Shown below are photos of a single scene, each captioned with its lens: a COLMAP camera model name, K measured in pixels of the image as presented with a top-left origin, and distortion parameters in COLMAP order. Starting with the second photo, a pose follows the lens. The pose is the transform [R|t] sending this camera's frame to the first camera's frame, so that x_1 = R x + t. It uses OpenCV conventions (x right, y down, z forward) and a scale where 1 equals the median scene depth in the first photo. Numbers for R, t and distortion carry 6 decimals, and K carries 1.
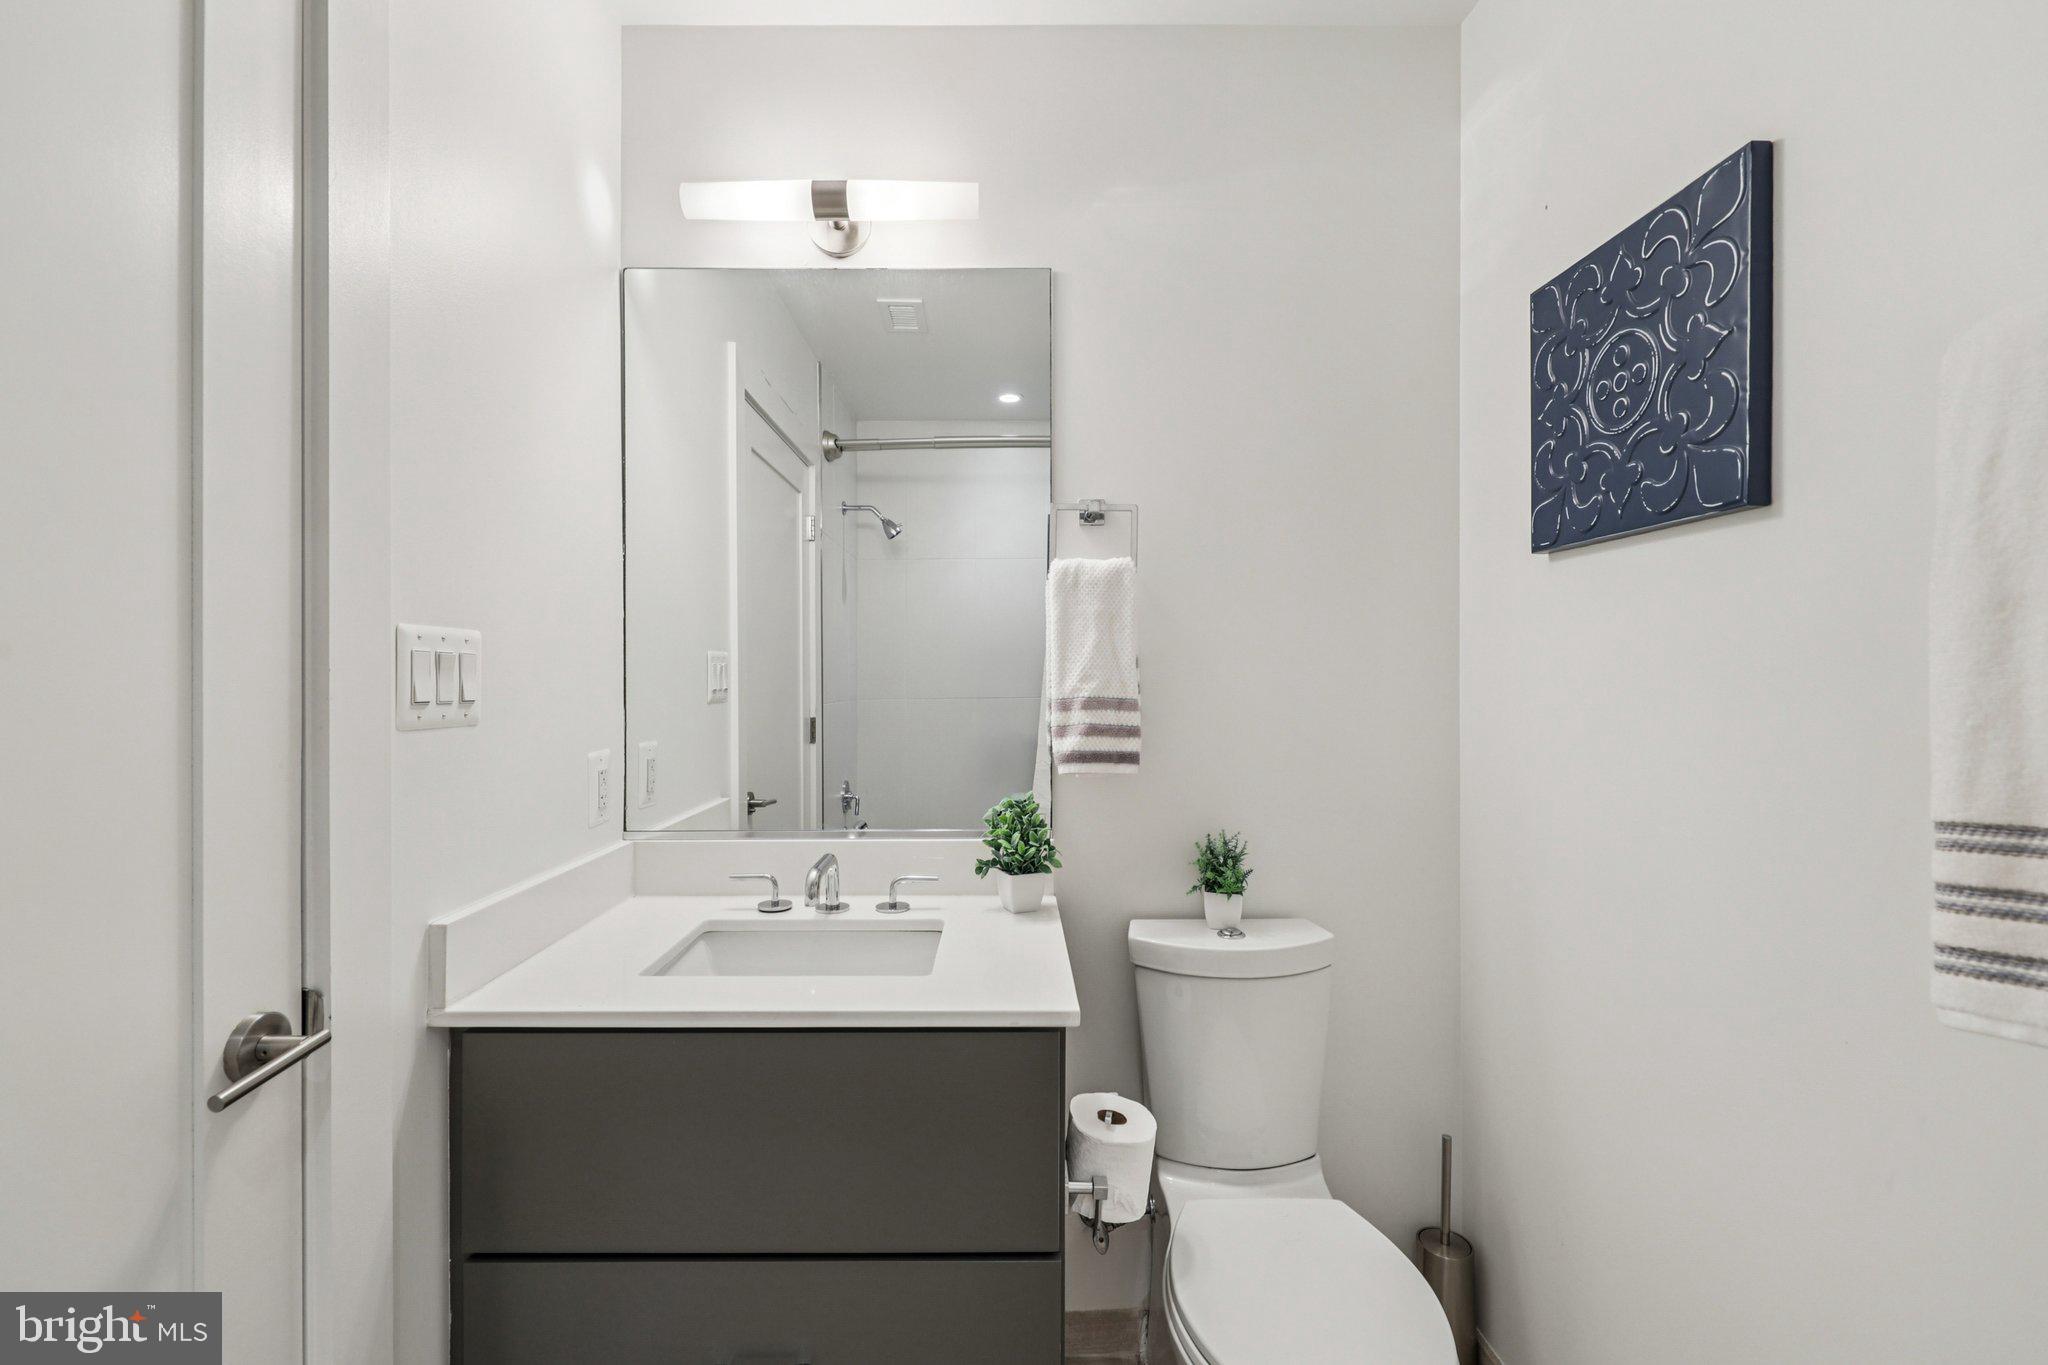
lens RADIAL K [[903.2, 0, 1018.4], [0, 903.2, 668.6], [0, 0, 1]] dist [0.008870, -0.000383]
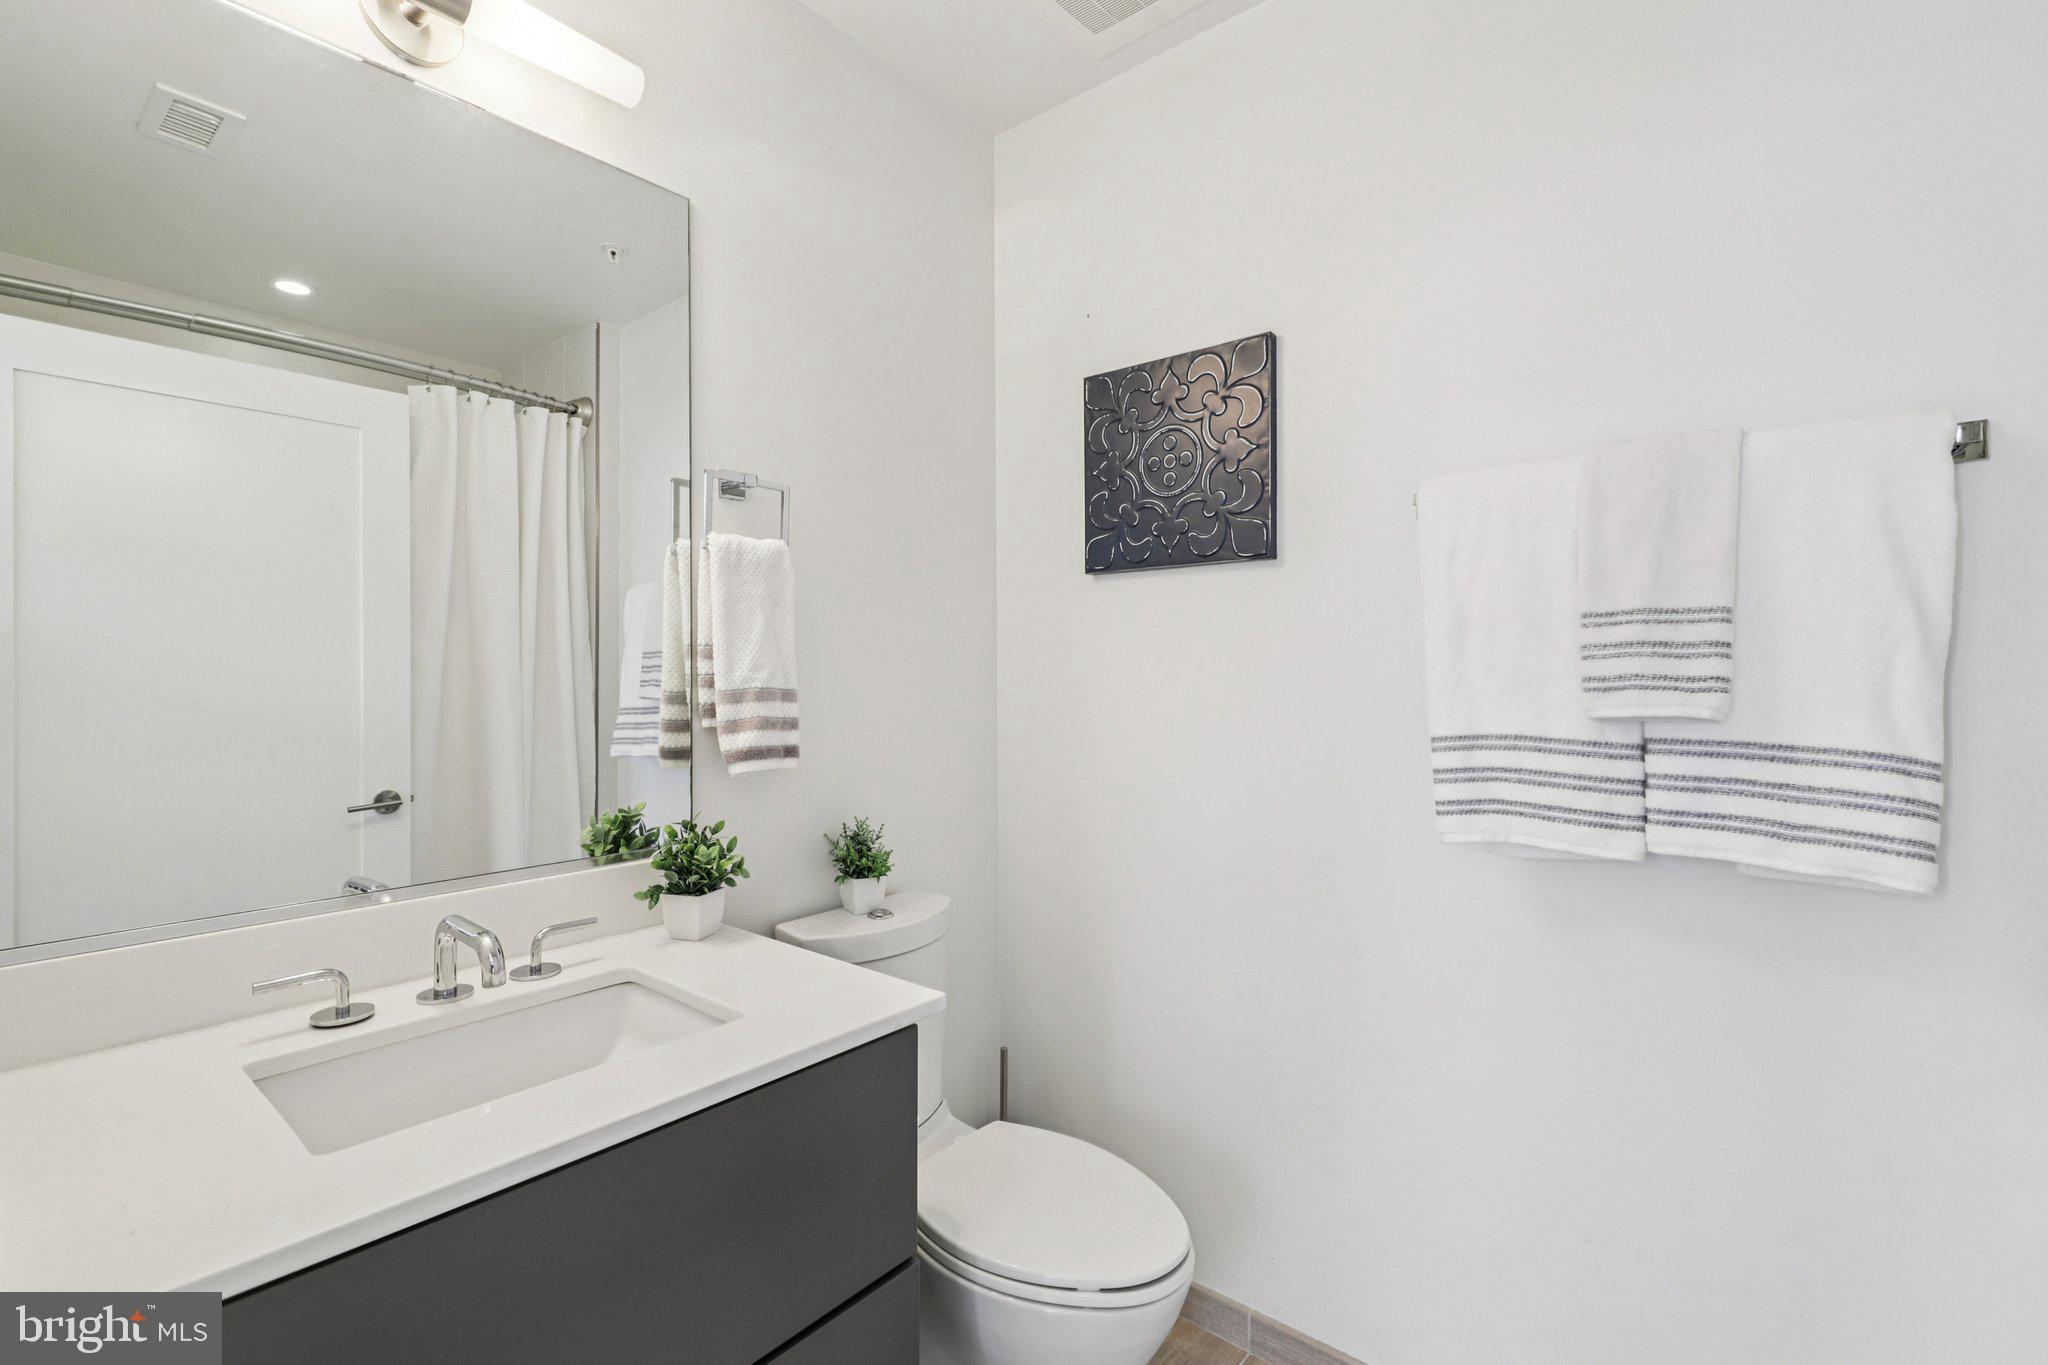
lens RADIAL K [[905.3, 0, 1032.3], [0, 905.3, 660.5], [0, 0, 1]] dist [0.009009, -0.000879]
pose [[0.637783, 0.012479, 0.770115, -0.478393], [-0.002559, 0.999898, -0.014083, 0.017211], [-0.770212, 0.007011, 0.637750, 0.211992]]
